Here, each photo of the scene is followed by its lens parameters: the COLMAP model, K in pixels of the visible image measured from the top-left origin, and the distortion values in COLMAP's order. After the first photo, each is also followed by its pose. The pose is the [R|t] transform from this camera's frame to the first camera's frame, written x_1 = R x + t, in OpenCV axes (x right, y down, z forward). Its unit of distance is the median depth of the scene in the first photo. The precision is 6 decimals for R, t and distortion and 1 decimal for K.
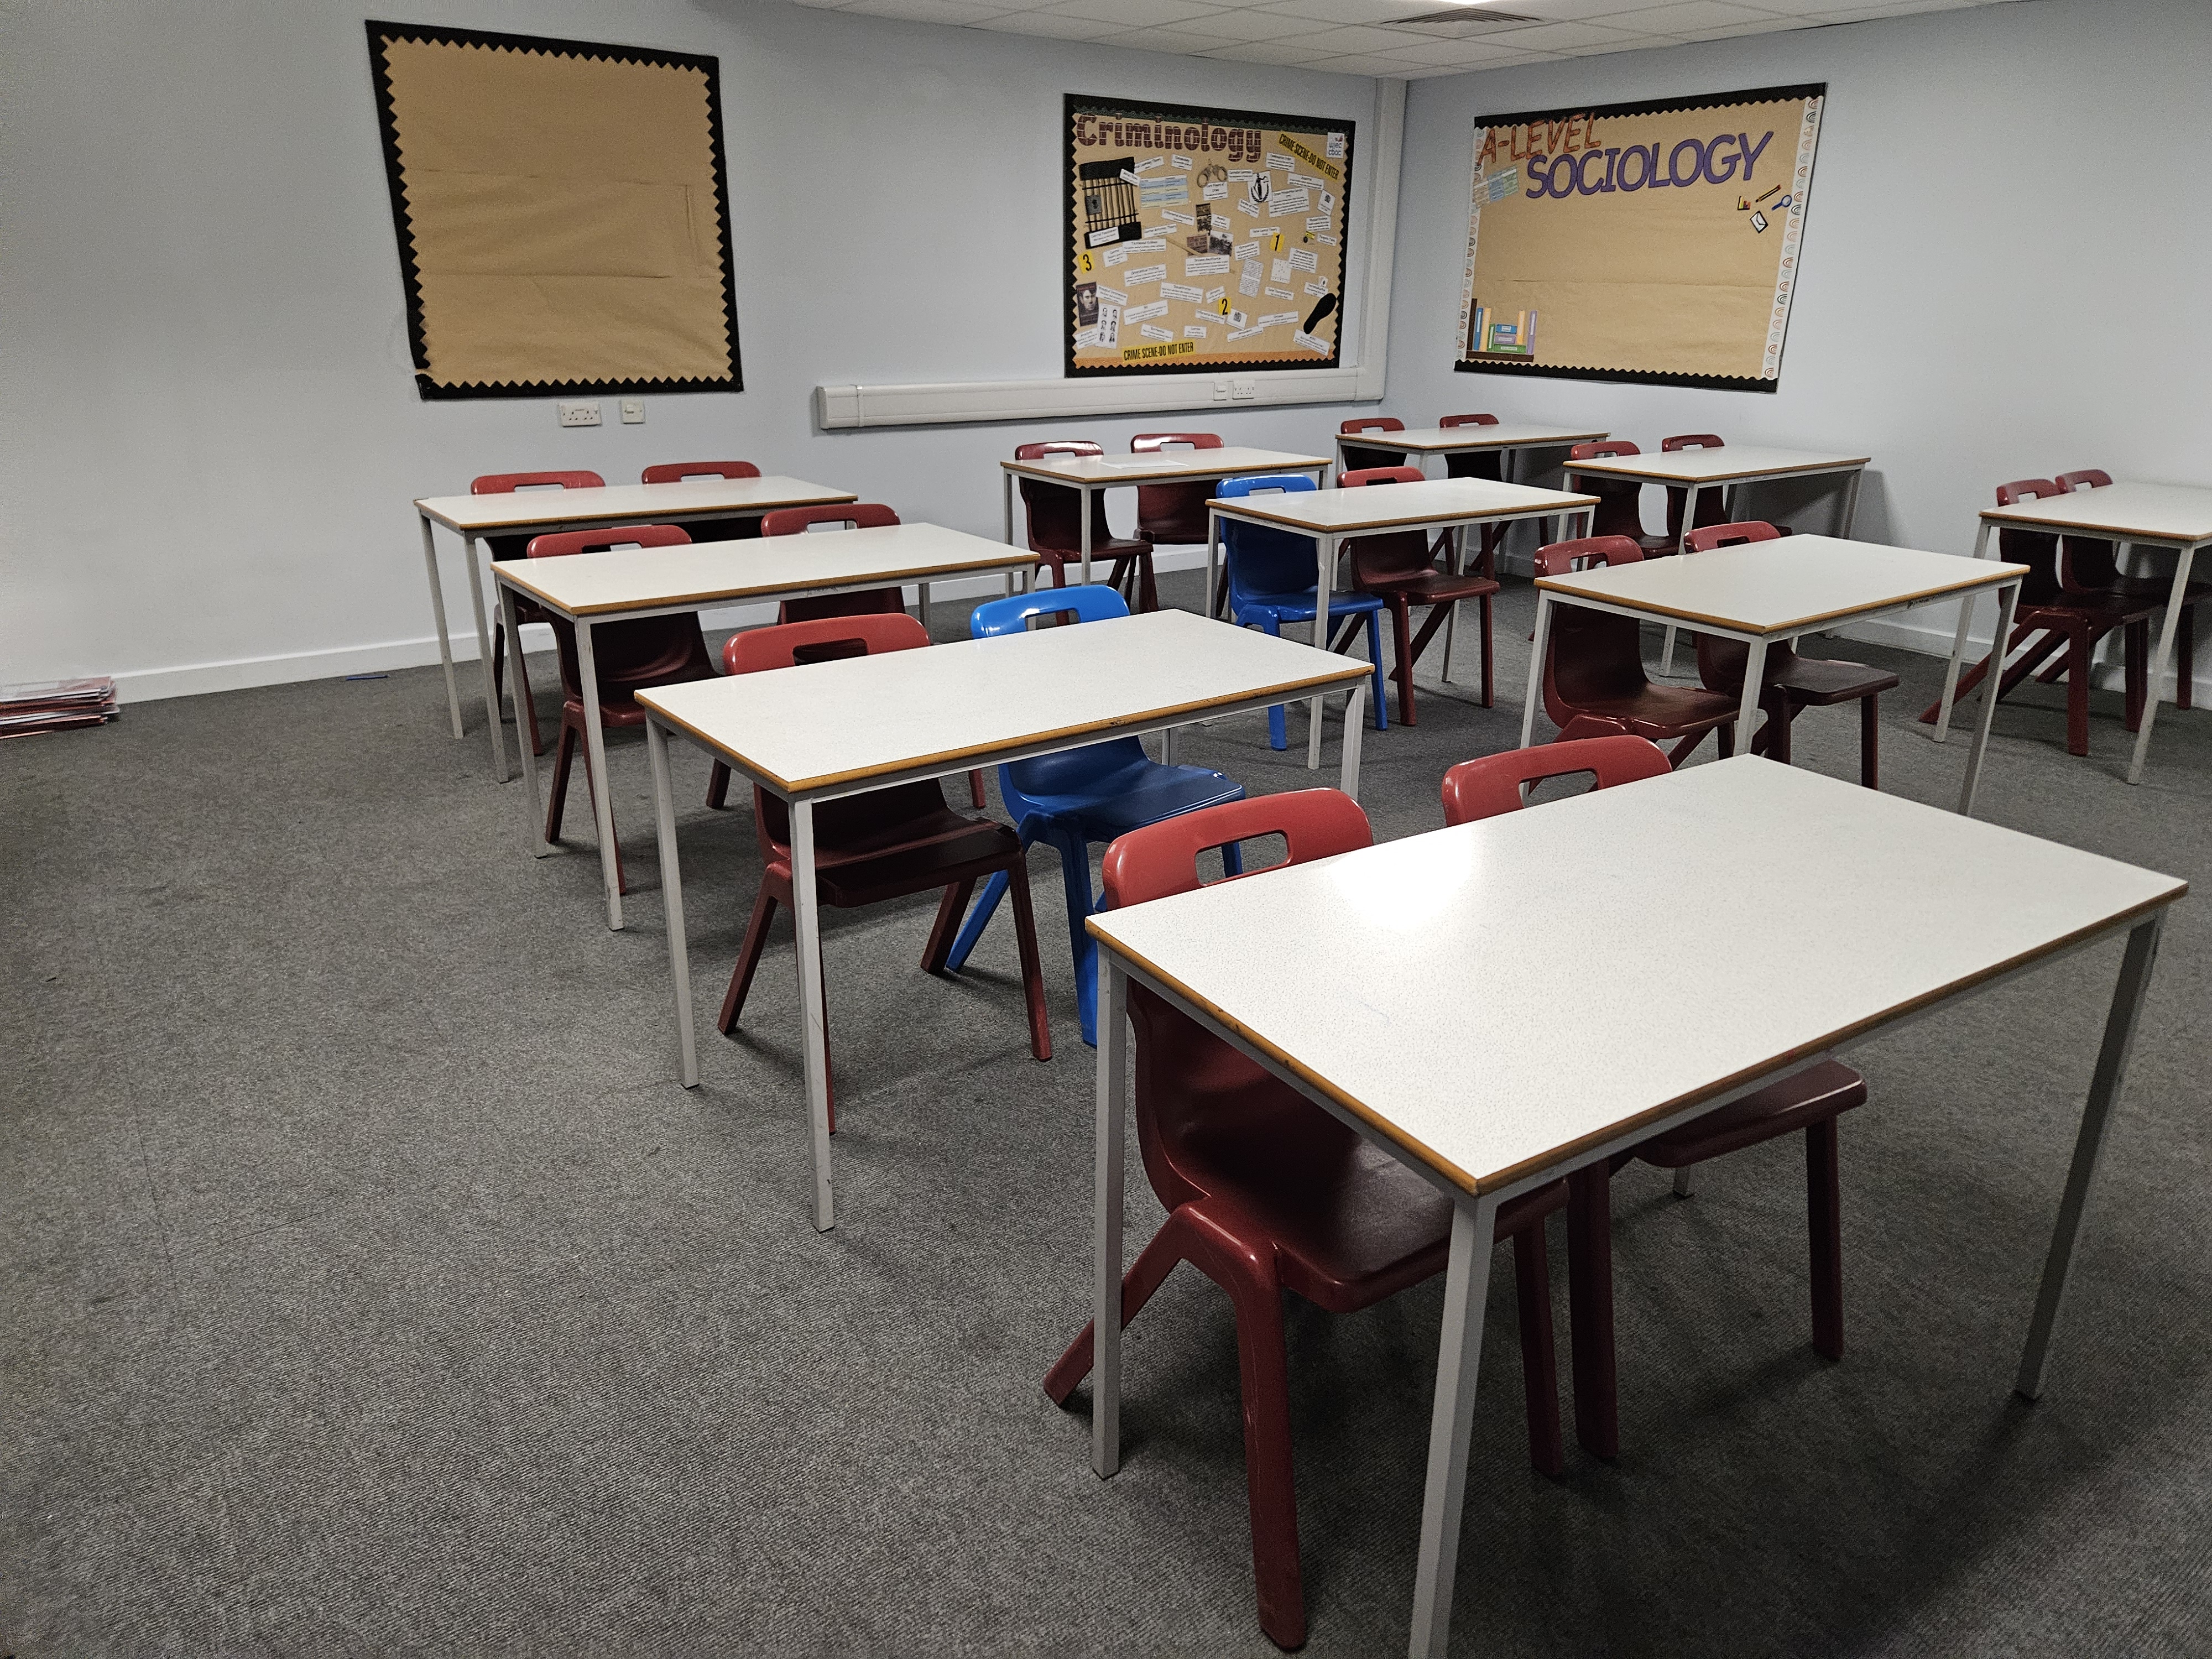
lens RADIAL K [[1466.6, 0, 1130.8], [0, 1466.6, 792.9], [0, 0, 1]] dist [0.067796, -0.048902]
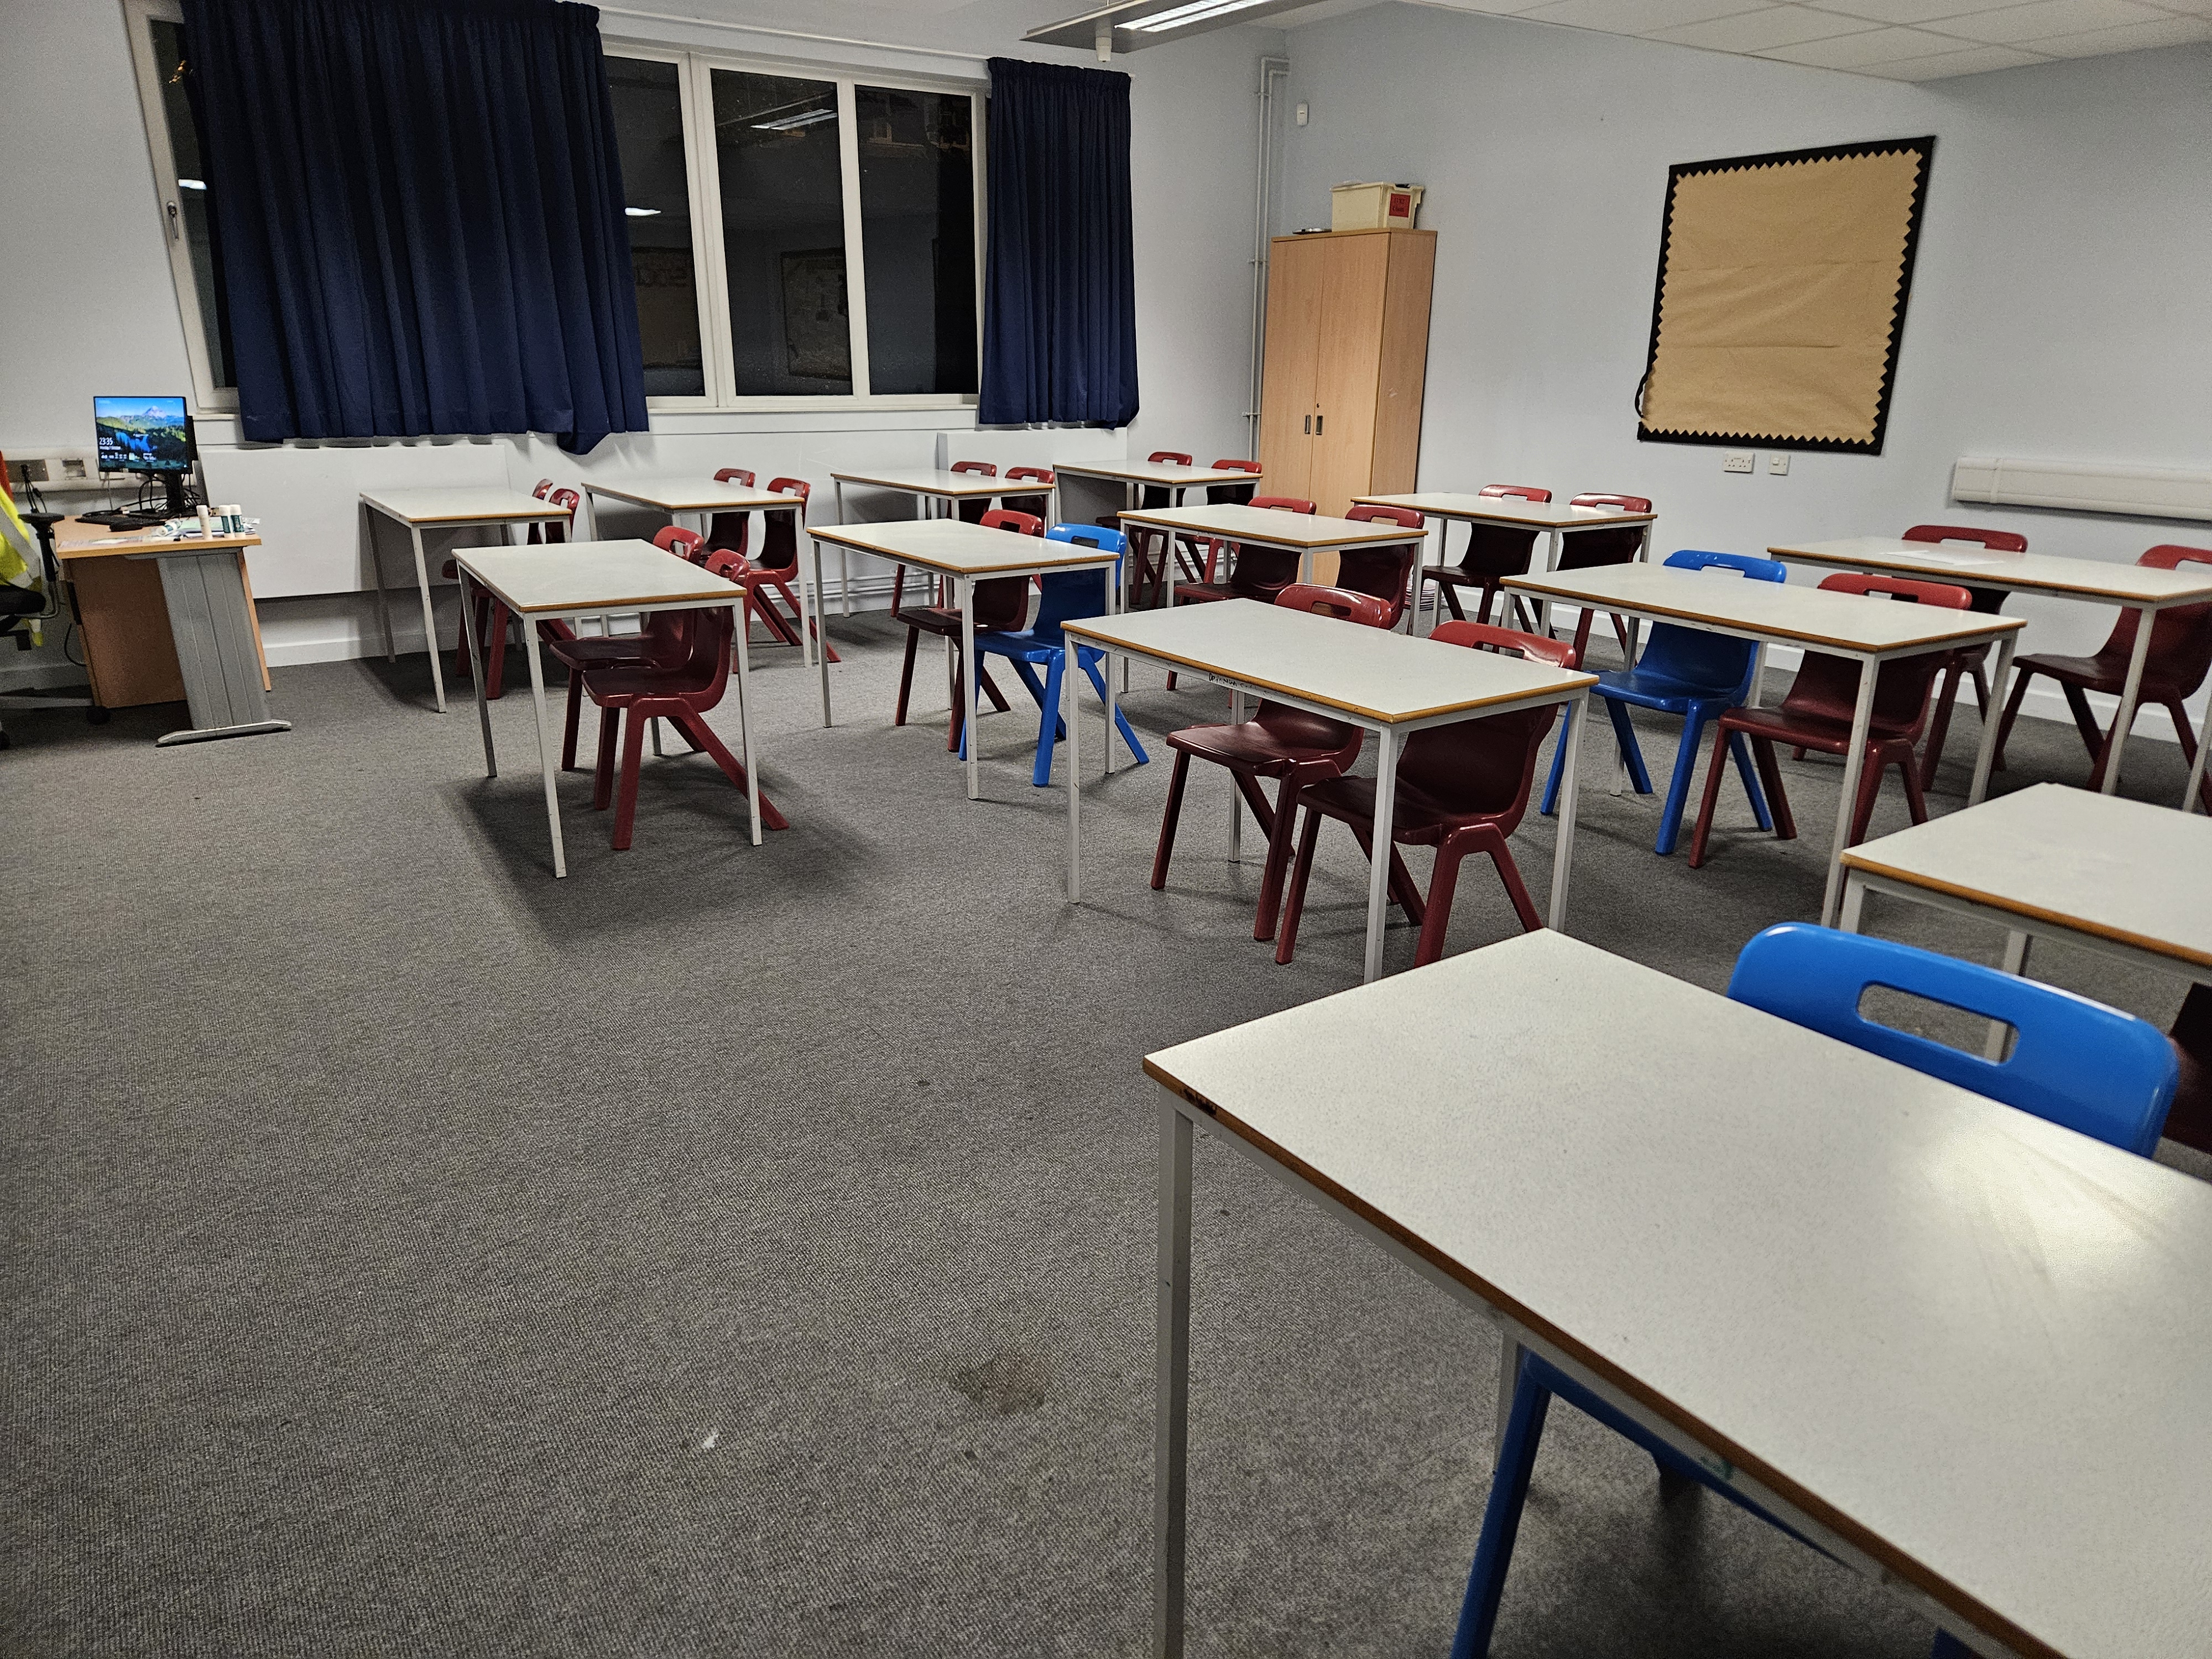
lens RADIAL K [[1466.6, 0, 1122.2], [0, 1466.6, 838.0], [0, 0, 1]] dist [0.067796, -0.048902]
pose [[-0.033715, 0.308245, -0.950709, 1.130090], [-0.338002, 0.891682, 0.301093, -0.228924], [0.940541, 0.331493, 0.074125, 0.701332]]
